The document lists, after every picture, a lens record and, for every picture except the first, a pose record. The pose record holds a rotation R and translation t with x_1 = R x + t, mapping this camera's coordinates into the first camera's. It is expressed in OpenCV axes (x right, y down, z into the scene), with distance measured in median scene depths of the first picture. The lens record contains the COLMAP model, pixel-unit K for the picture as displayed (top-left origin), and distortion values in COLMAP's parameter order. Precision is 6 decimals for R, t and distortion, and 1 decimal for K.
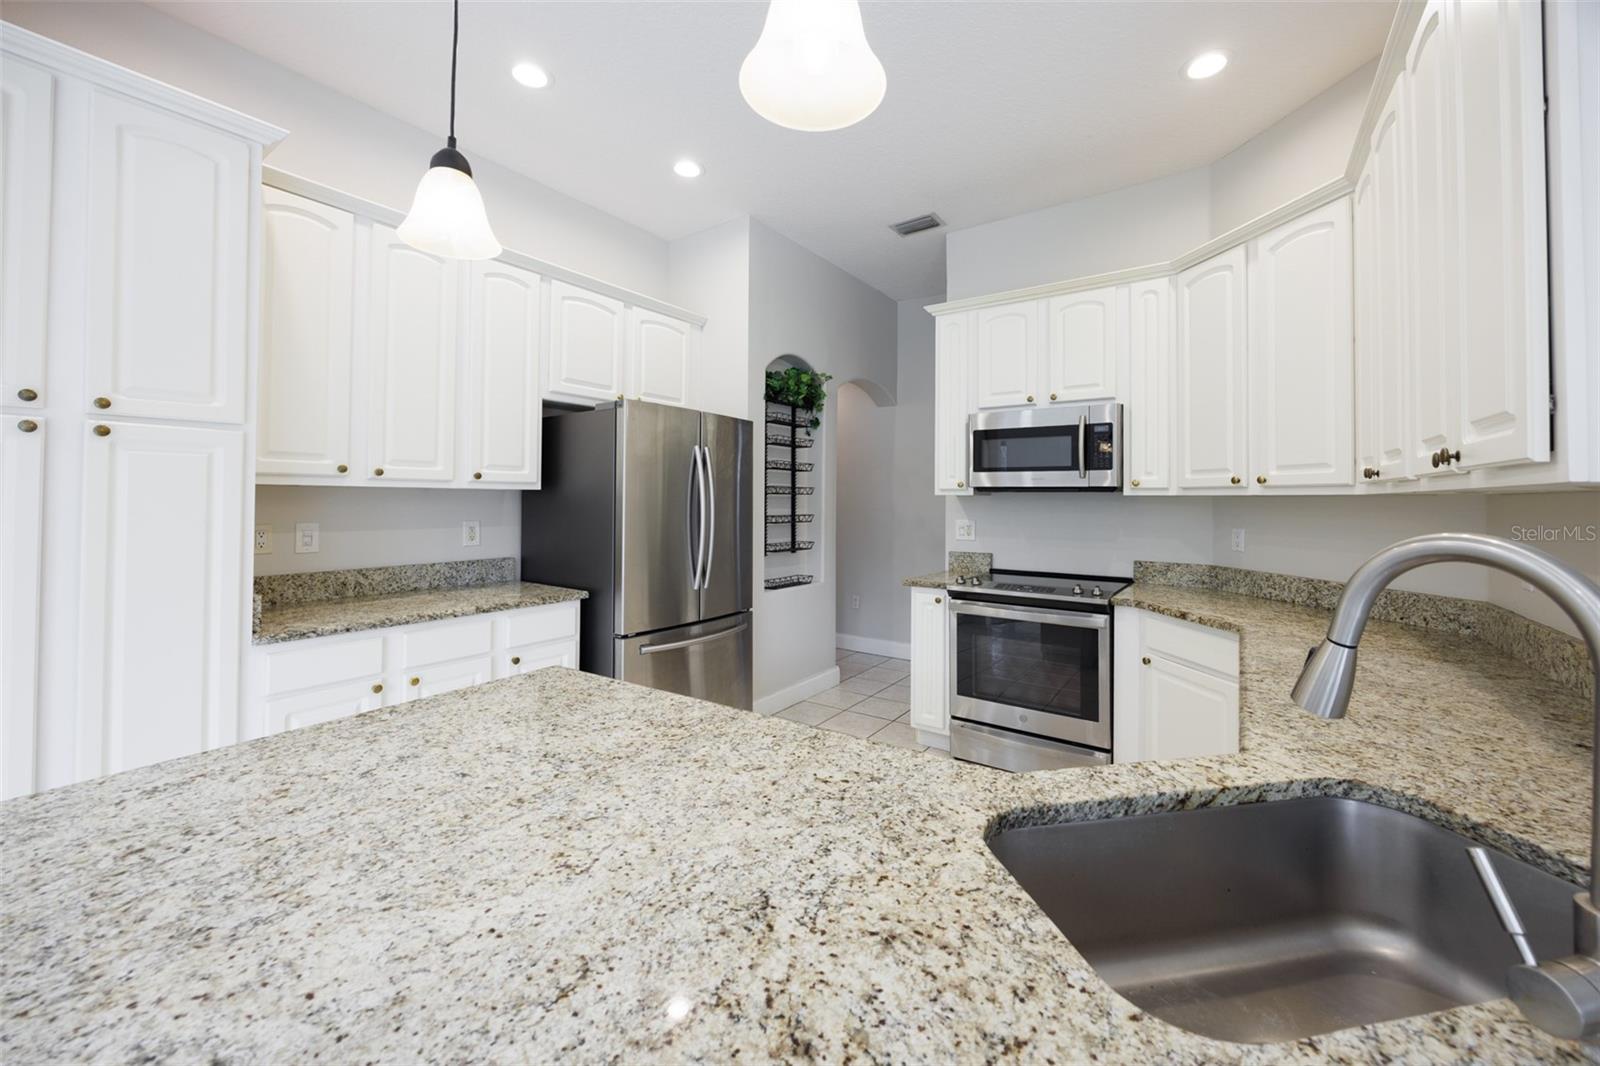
lens RADIAL K [[605.7, 0, 803.3], [0, 605.7, 488.7], [0, 0, 1]] dist [-0.005958, 0.000010]
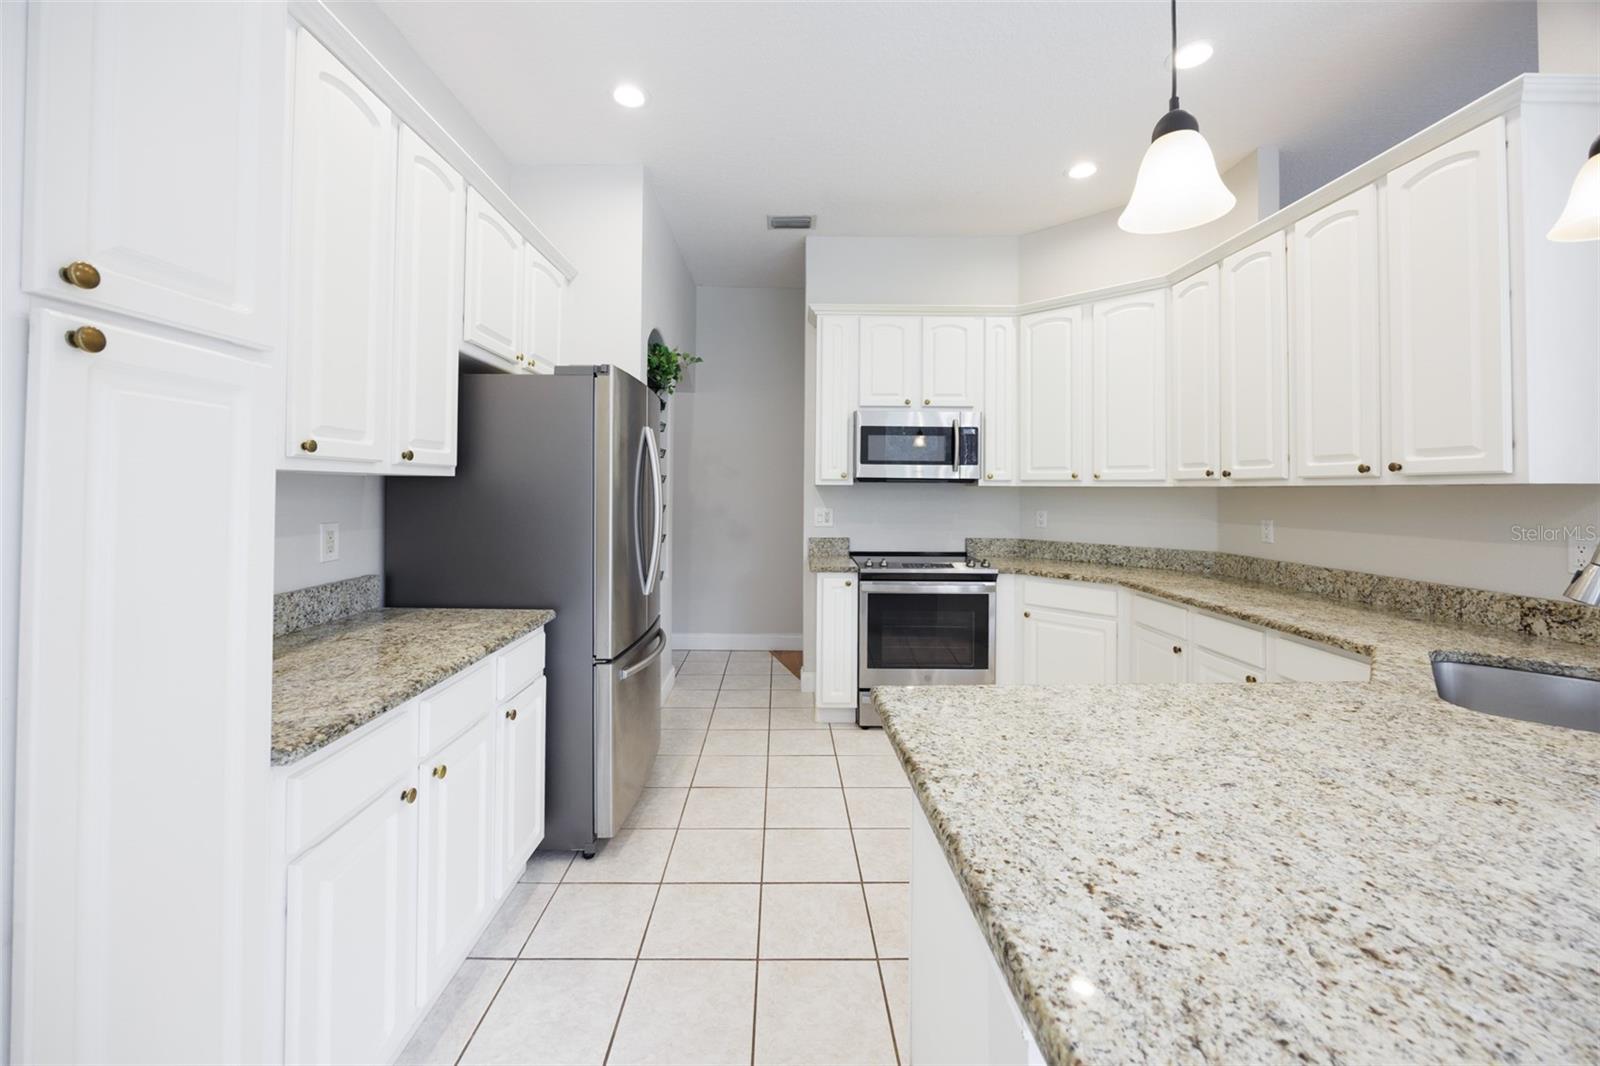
lens RADIAL K [[606.9, 0, 800.6], [0, 606.9, 479.7], [0, 0, 1]] dist [-0.004908, 0.000440]
pose [[0.828084, 0.008061, 0.560546, -0.524491], [-0.011295, 0.999934, 0.002306, -0.000519], [-0.560490, -0.008241, 0.828120, 0.187176]]
